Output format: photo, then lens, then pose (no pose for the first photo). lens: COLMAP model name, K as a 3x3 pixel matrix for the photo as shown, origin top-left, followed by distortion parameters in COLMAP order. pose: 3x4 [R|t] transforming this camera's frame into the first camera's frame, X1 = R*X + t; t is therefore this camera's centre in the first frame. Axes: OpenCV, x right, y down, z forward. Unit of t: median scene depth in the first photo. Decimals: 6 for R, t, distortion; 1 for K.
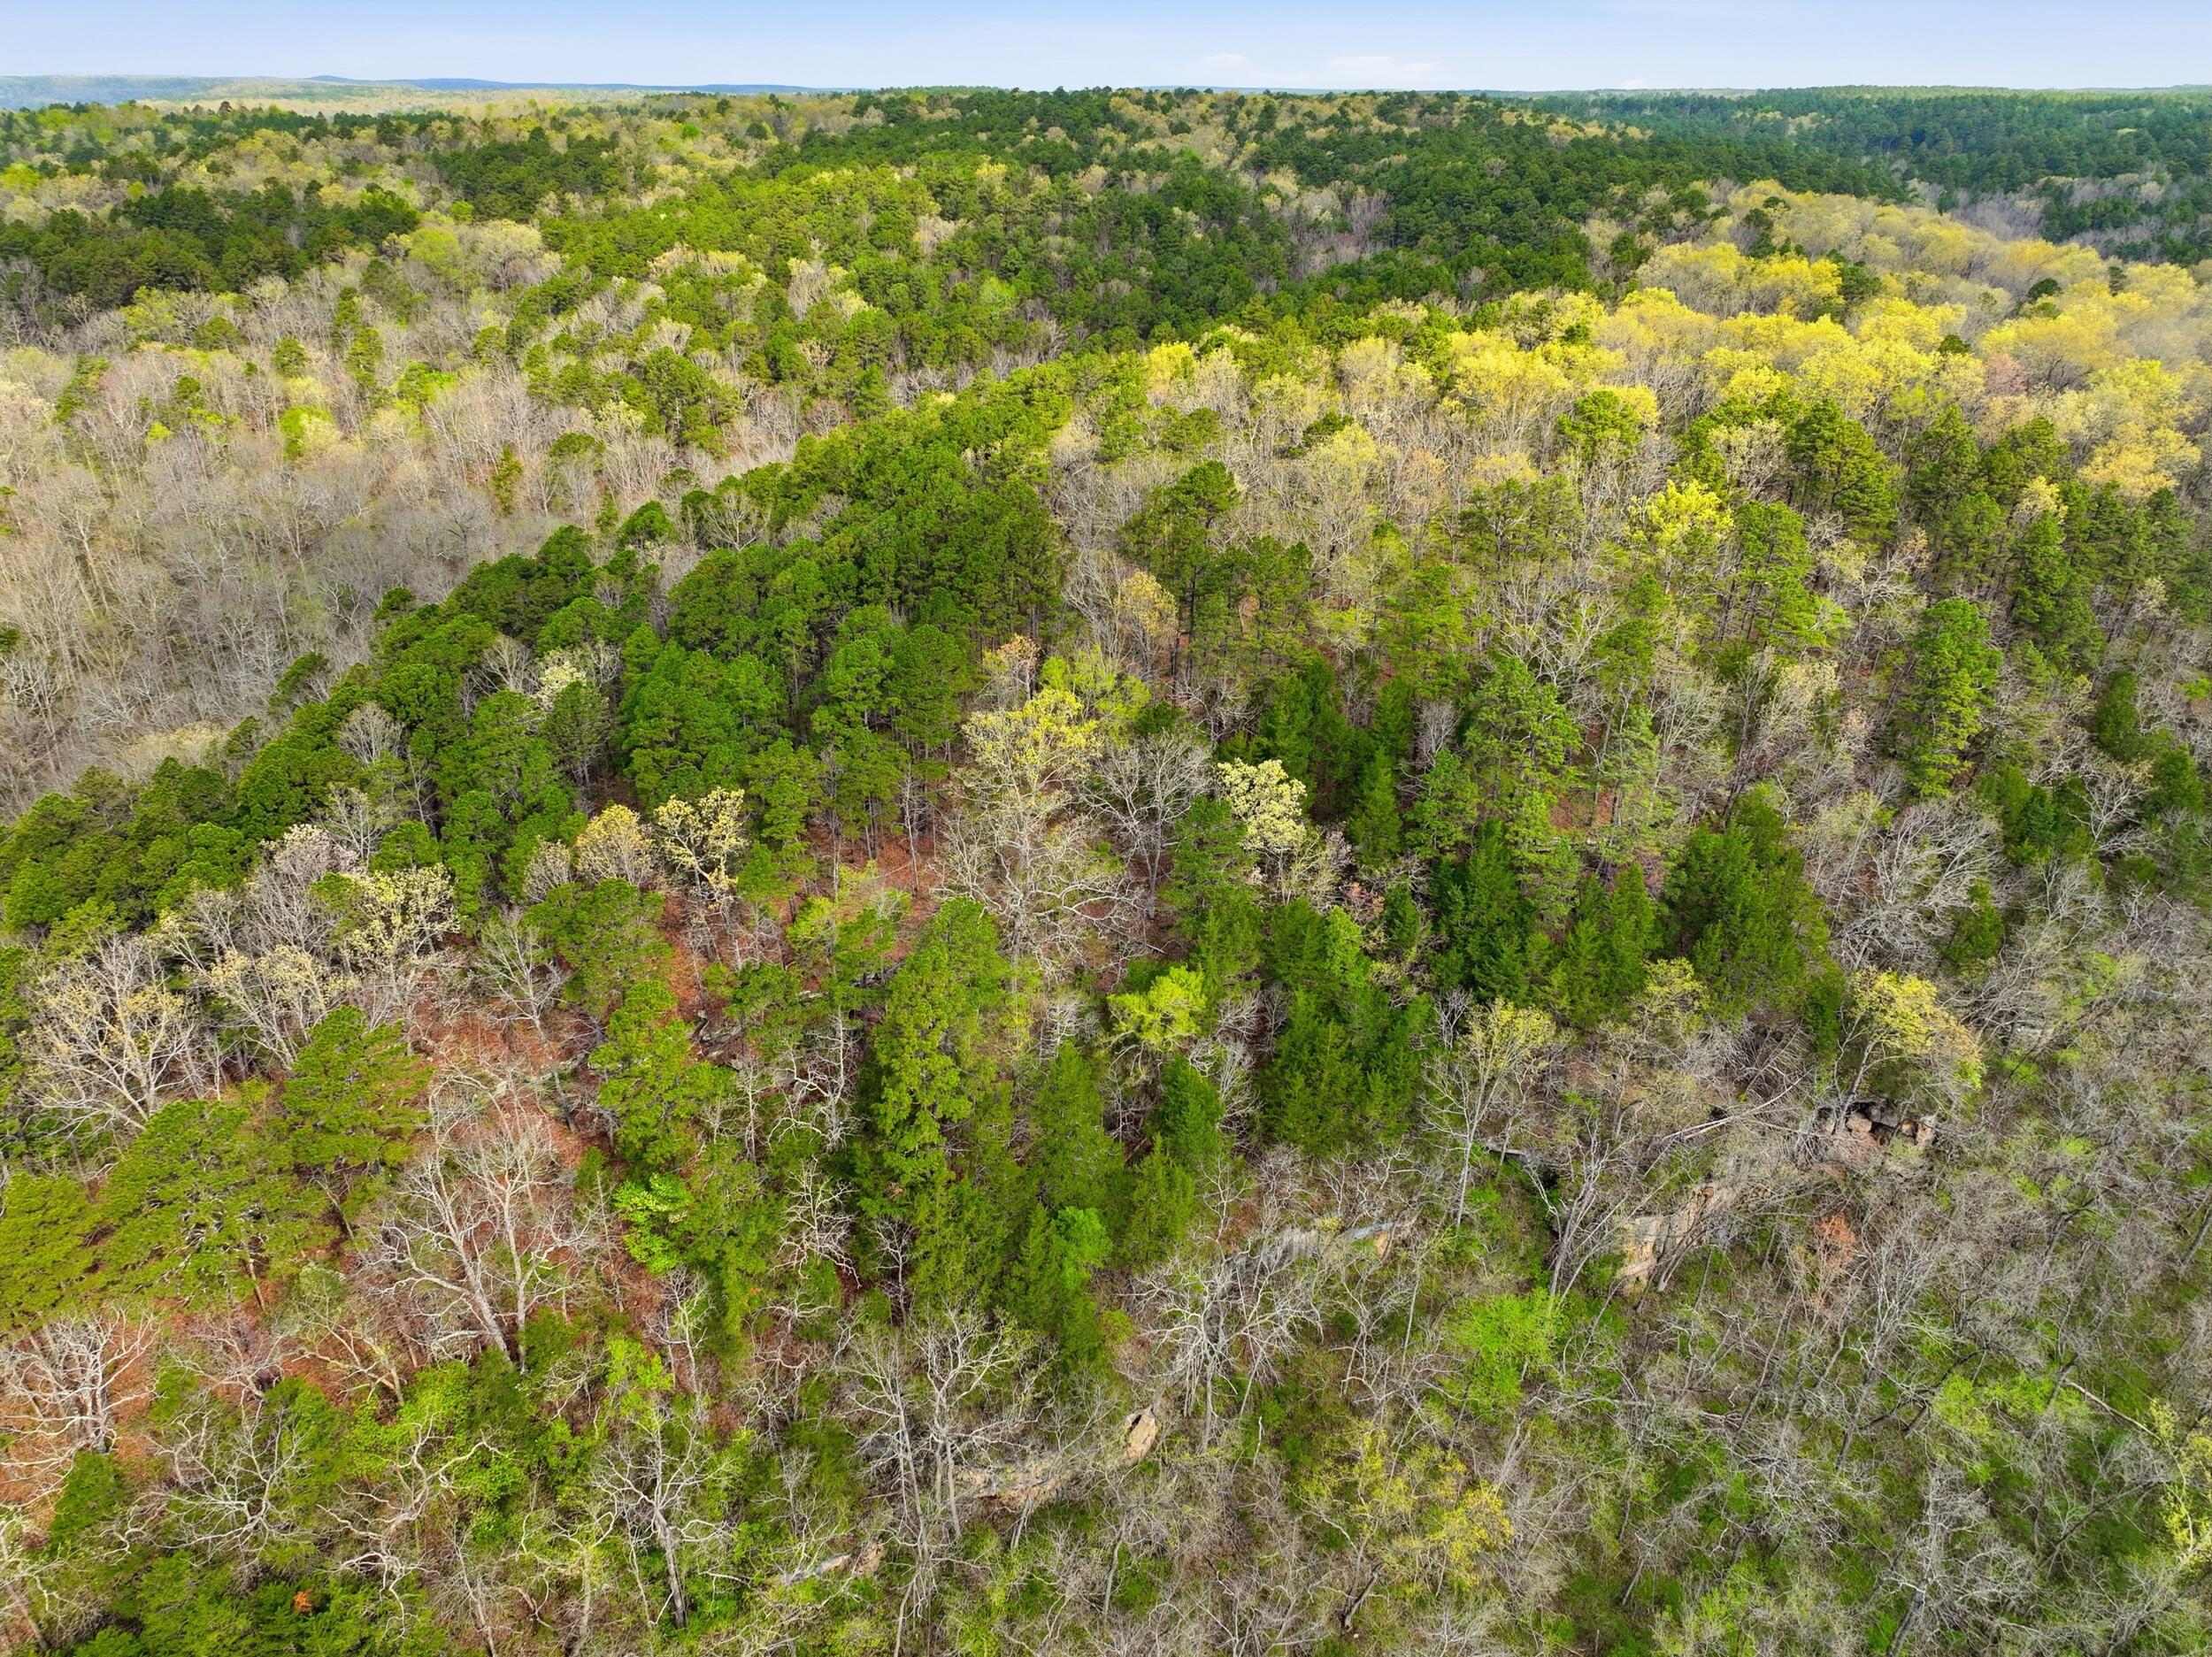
lens RADIAL K [[1565.8, 0, 1112.1], [0, 1565.8, 818.6], [0, 0, 1]] dist [-0.000914, 0.017415]
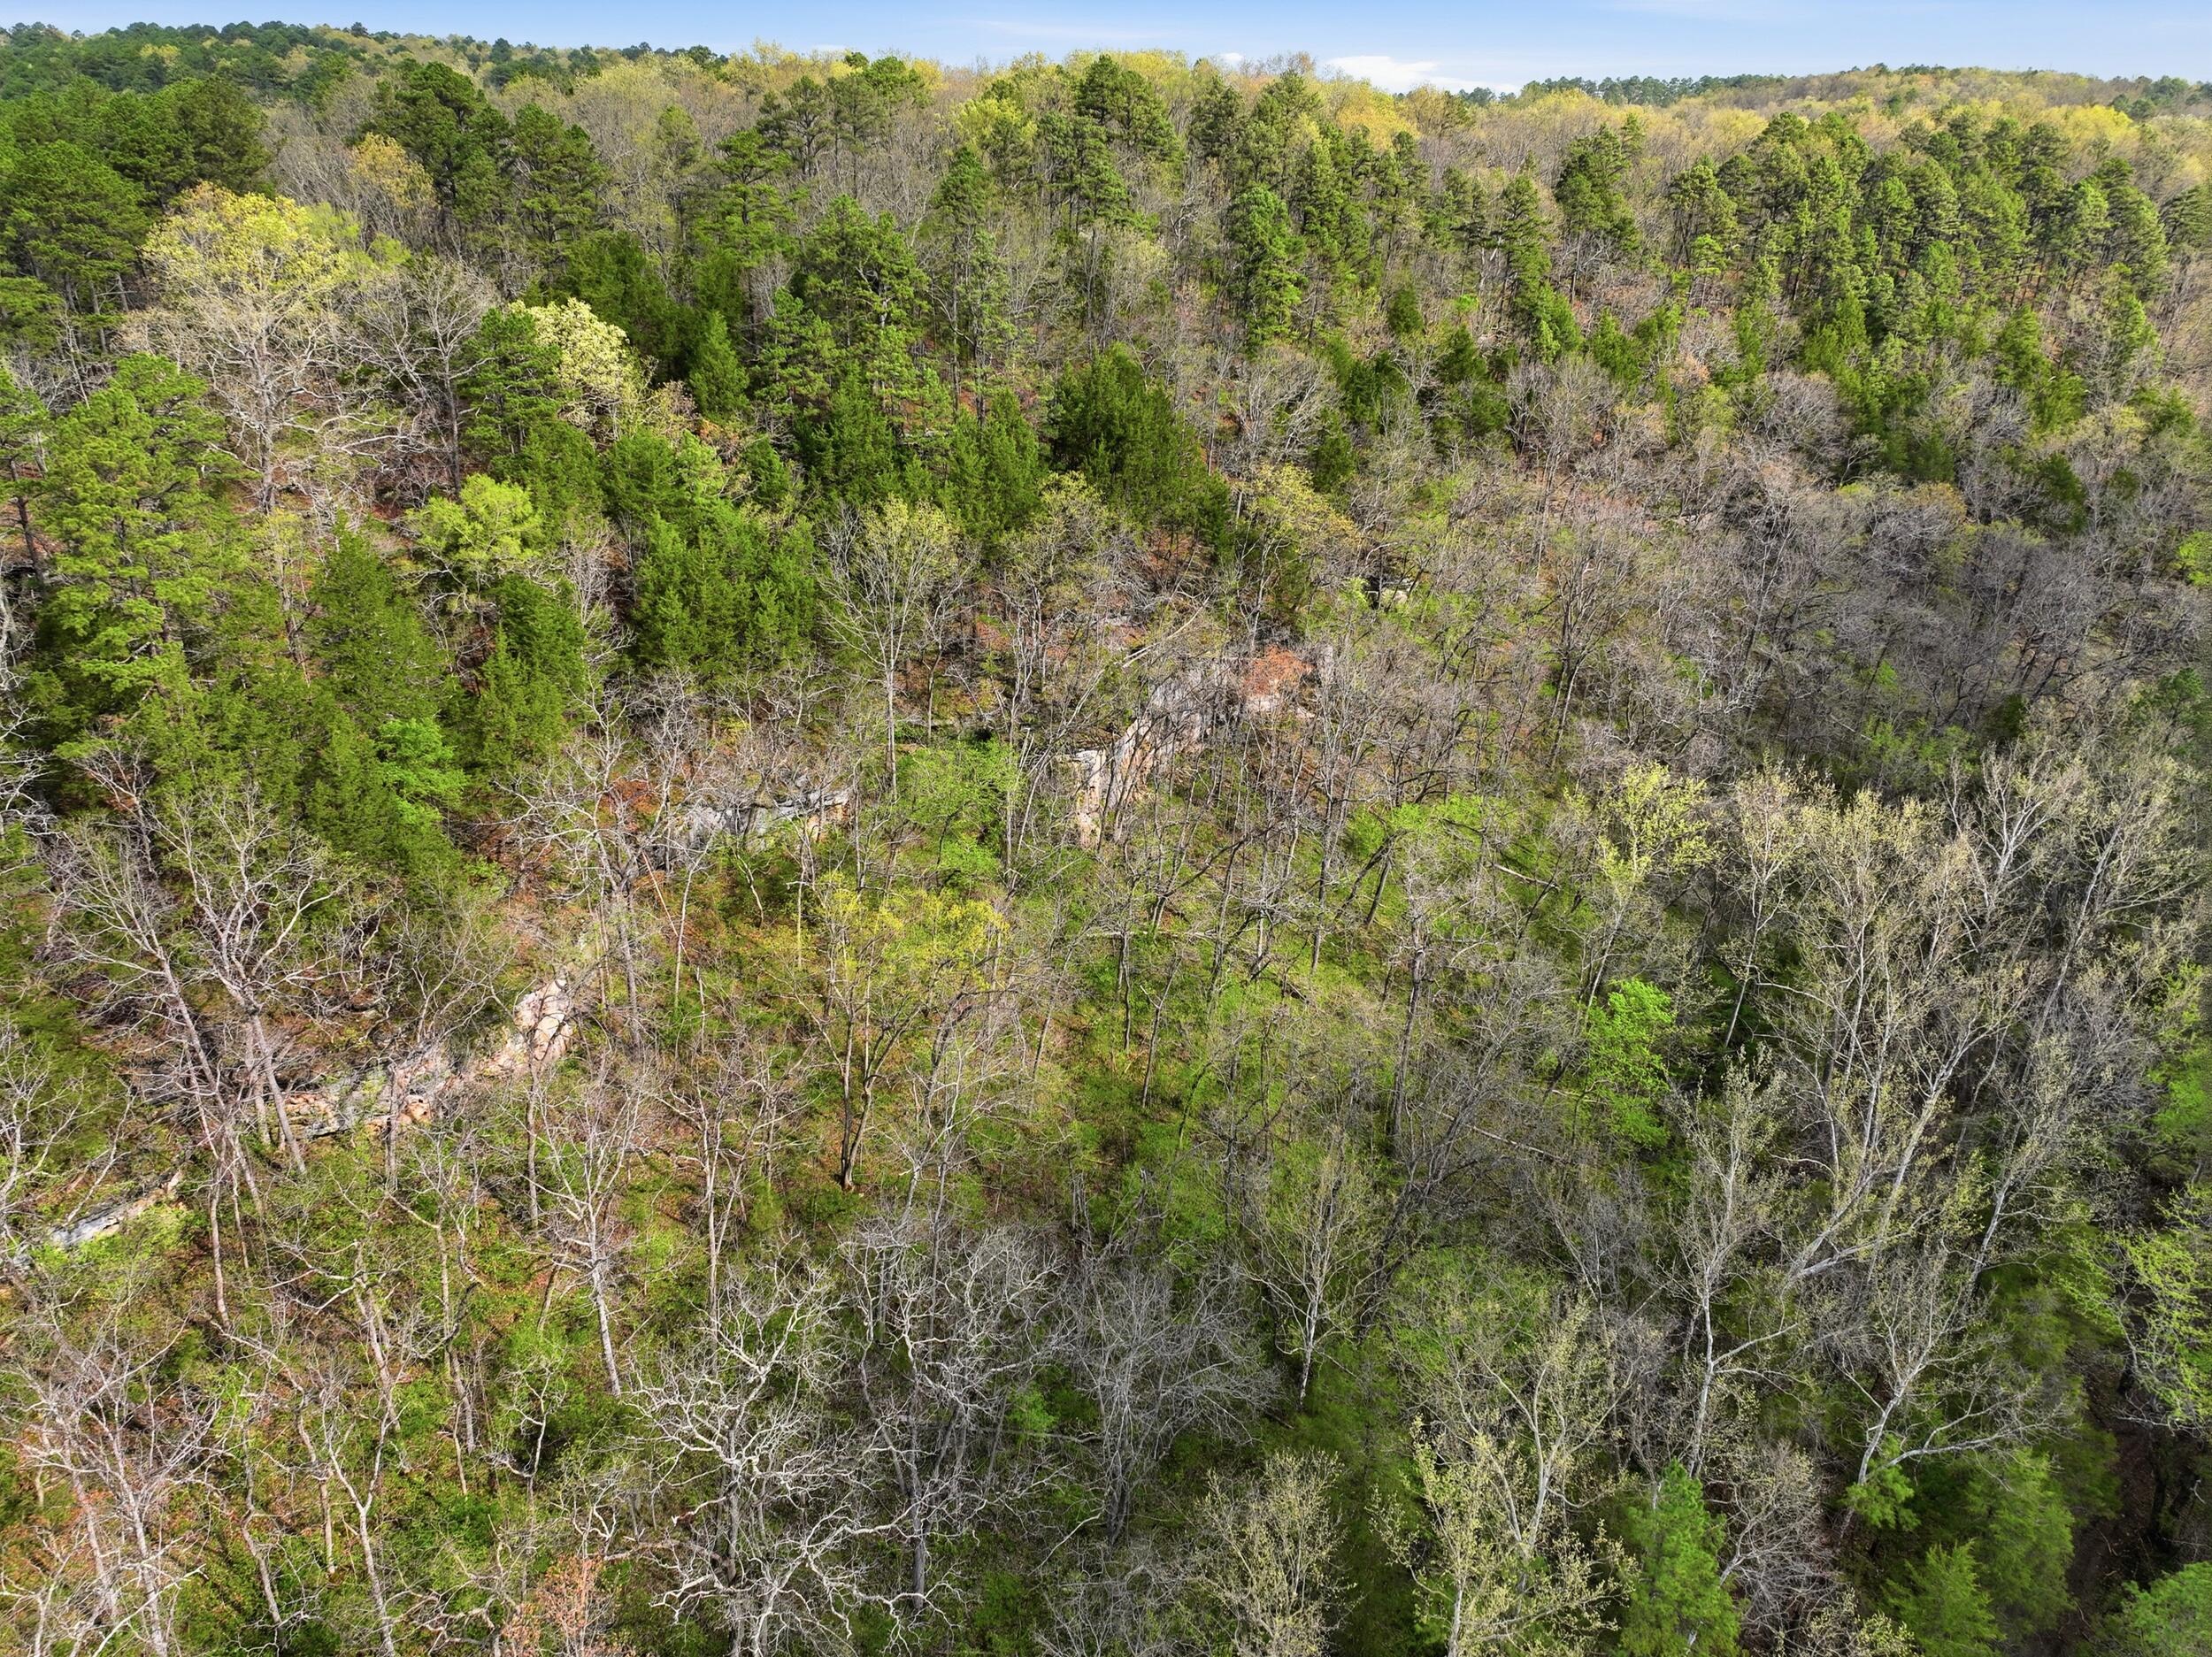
lens RADIAL K [[1565.8, 0, 1107.4], [0, 1565.8, 820.5], [0, 0, 1]] dist [-0.000914, 0.017415]
pose [[0.909277, -0.167990, 0.380783, -0.006383], [0.175943, 0.984299, 0.014108, 0.278429], [-0.377174, 0.054168, 0.924557, 0.144132]]
